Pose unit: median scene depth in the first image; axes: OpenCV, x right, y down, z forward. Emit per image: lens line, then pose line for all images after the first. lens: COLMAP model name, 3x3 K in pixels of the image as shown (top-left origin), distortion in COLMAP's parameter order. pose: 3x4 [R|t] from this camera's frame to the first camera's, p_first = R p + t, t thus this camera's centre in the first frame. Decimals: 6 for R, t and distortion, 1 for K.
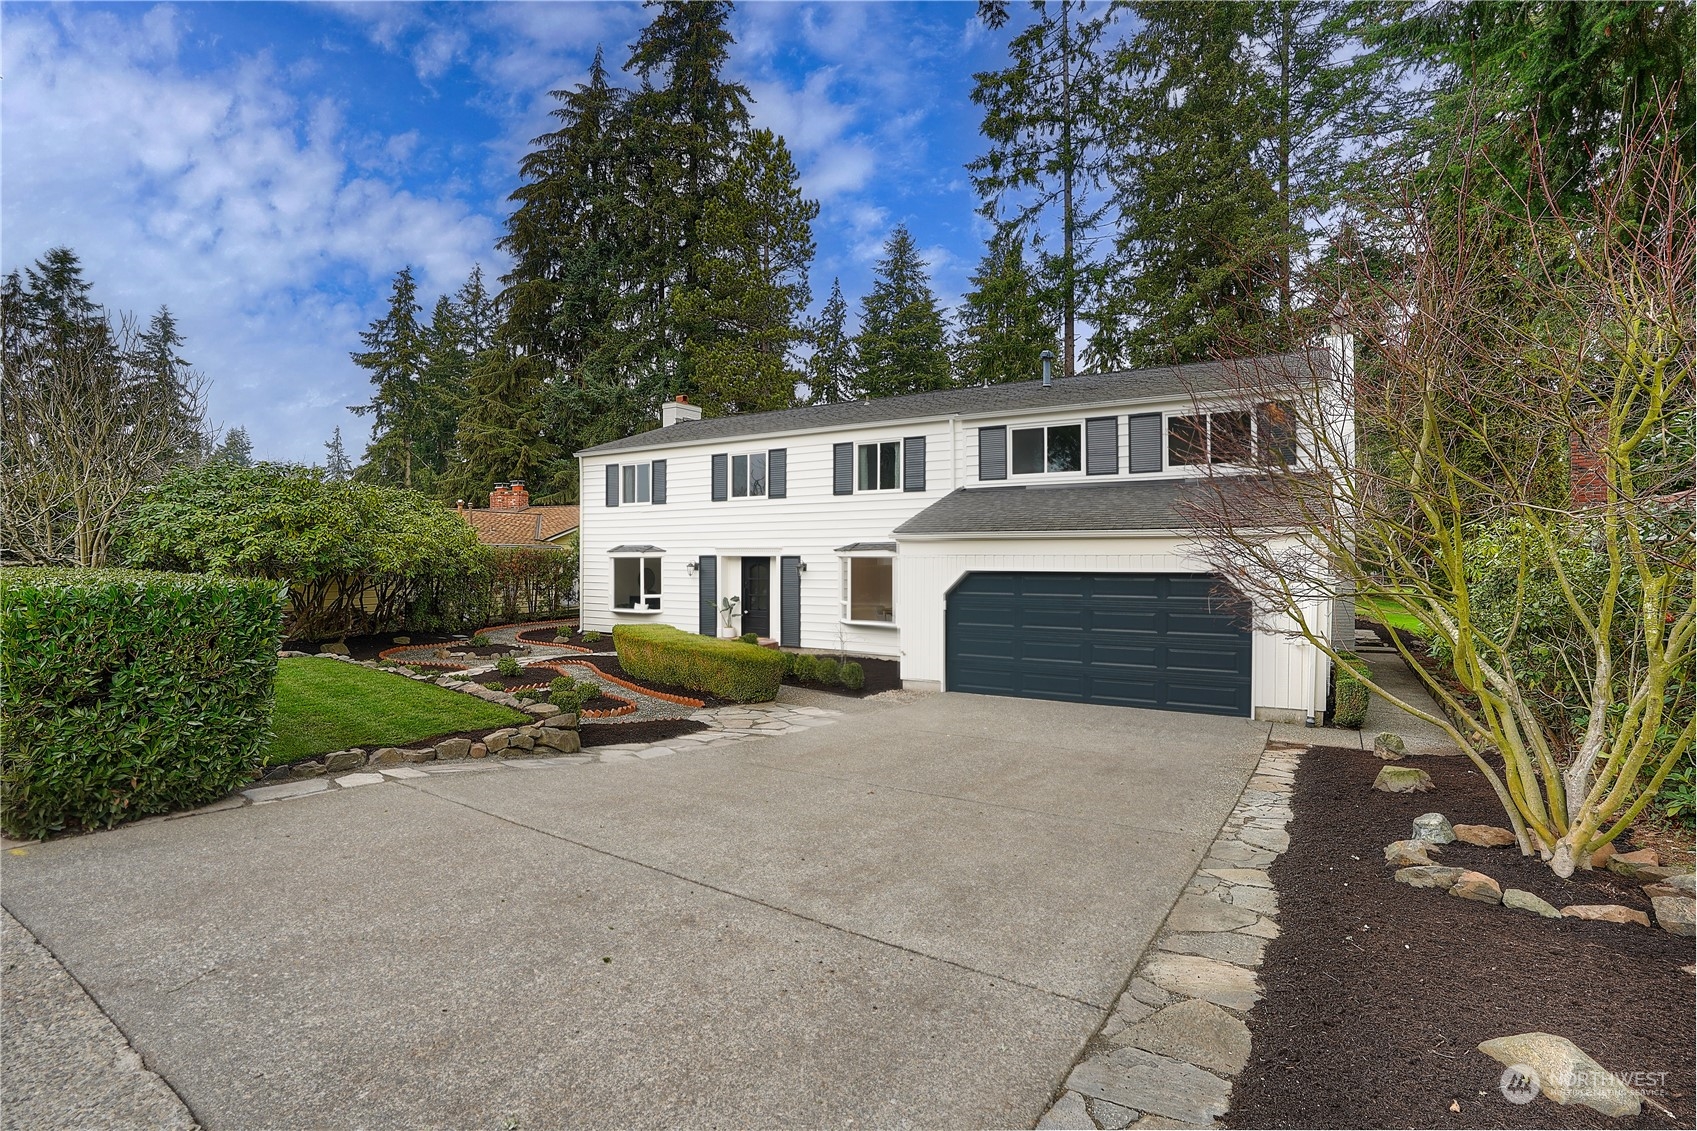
lens RADIAL K [[792.4, 0, 848.5], [0, 792.4, 565.5], [0, 0, 1]] dist [-0.061508, 0.024641]
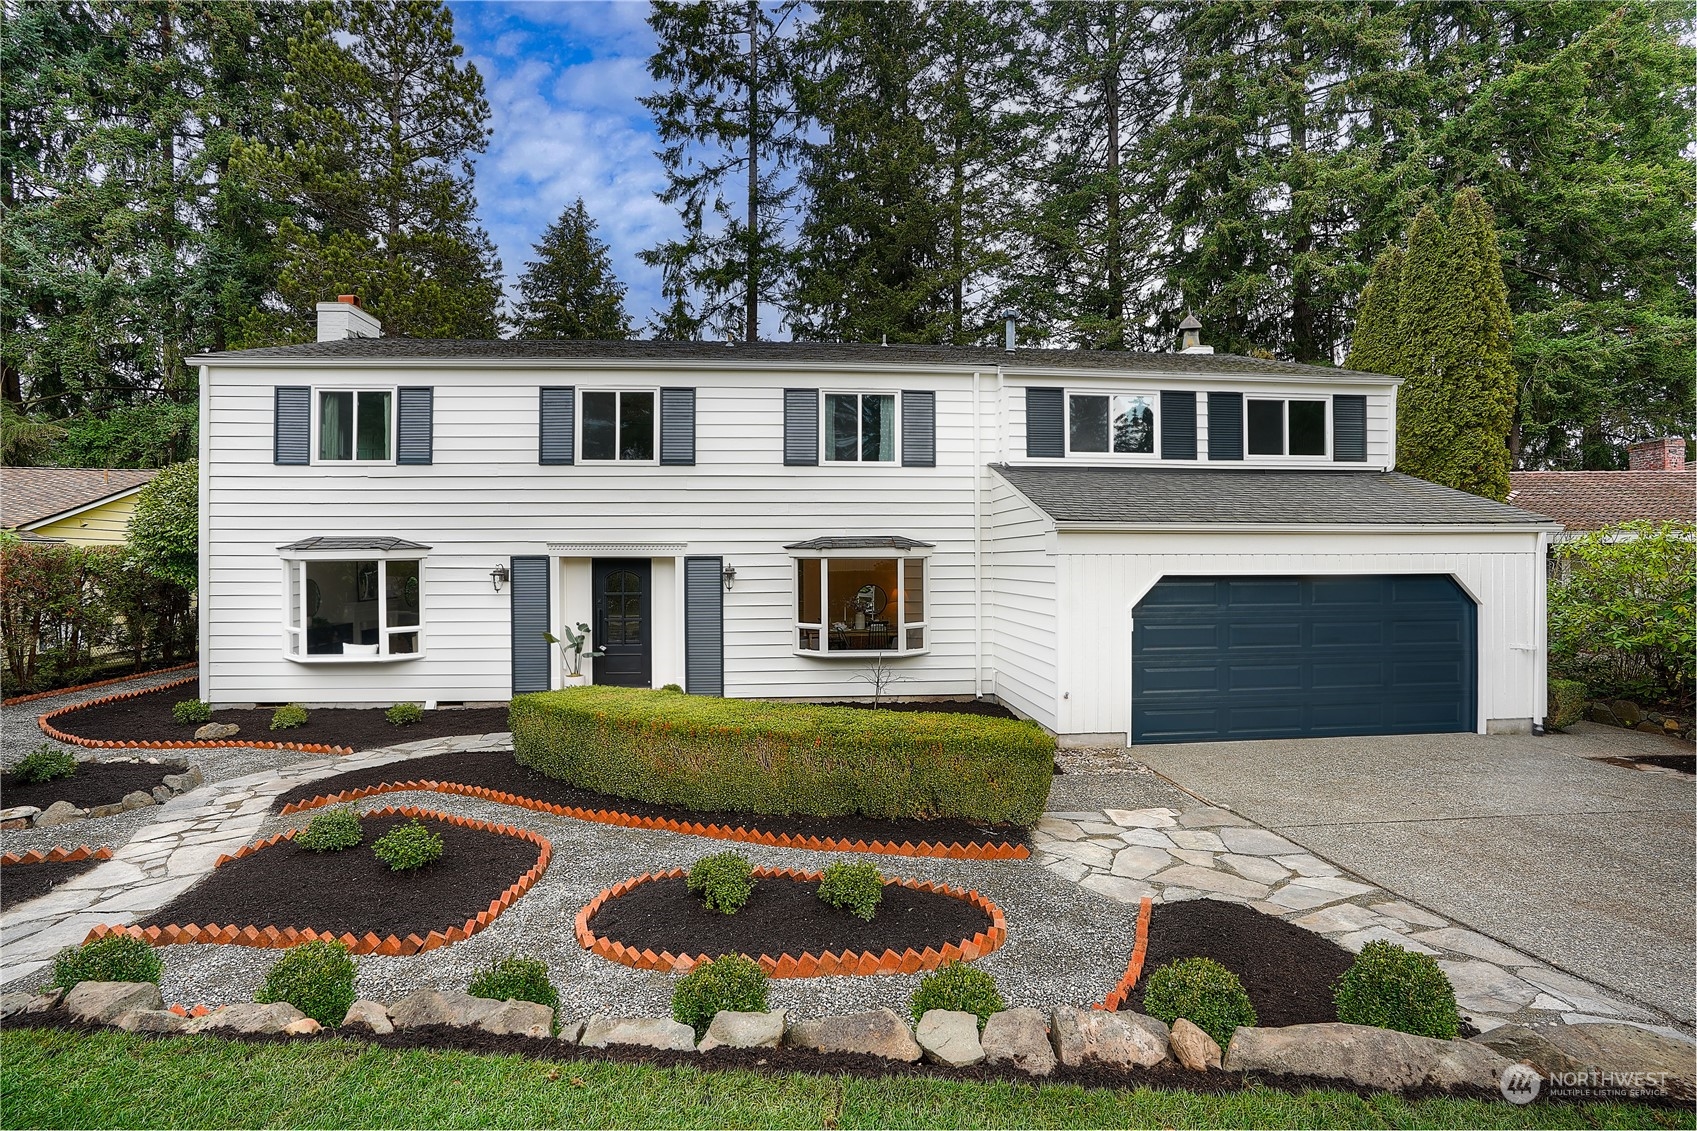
lens RADIAL K [[792.4, 0, 848.5], [0, 792.4, 565.5], [0, 0, 1]] dist [-0.061508, 0.024641]
pose [[0.809225, -0.004406, 0.587483, -0.332705], [0.008320, 0.999958, -0.003961, -0.001266], [-0.587440, 0.008093, 0.809227, 0.388696]]
